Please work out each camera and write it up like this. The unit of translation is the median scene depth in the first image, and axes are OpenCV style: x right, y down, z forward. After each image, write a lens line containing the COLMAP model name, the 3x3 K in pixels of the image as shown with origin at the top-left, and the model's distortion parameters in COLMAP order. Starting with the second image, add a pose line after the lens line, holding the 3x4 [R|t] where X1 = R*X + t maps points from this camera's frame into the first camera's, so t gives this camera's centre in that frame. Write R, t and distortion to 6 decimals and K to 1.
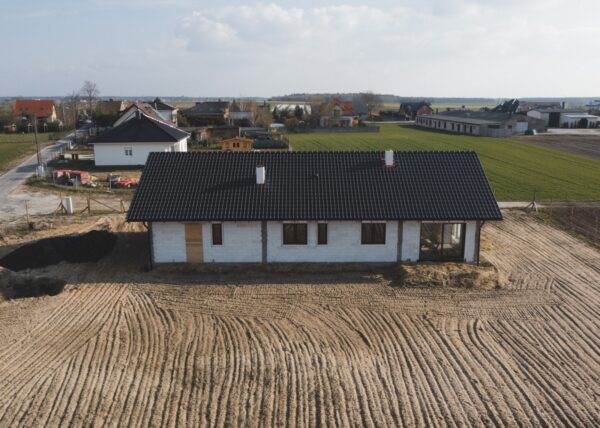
lens RADIAL K [[534.8, 0, 313.0], [0, 534.8, 206.1], [0, 0, 1]] dist [-0.024205, 0.003139]
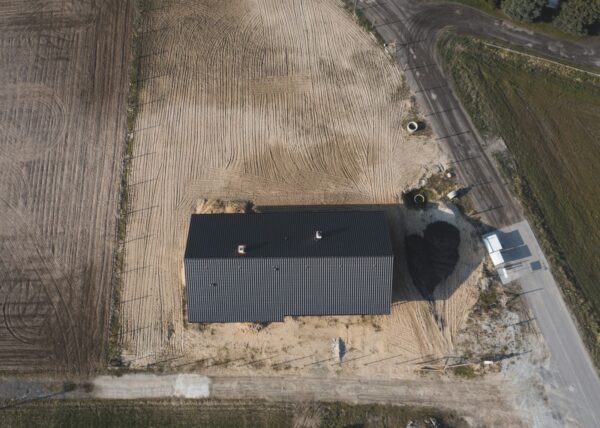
lens RADIAL K [[534.8, 0, 313.0], [0, 534.8, 206.1], [0, 0, 1]] dist [-0.024205, 0.003139]
pose [[-0.999838, 0.014536, 0.010602, -0.113490], [0.011849, 0.088552, 0.996001, -1.879164], [0.013539, 0.995965, -0.088710, 1.118188]]
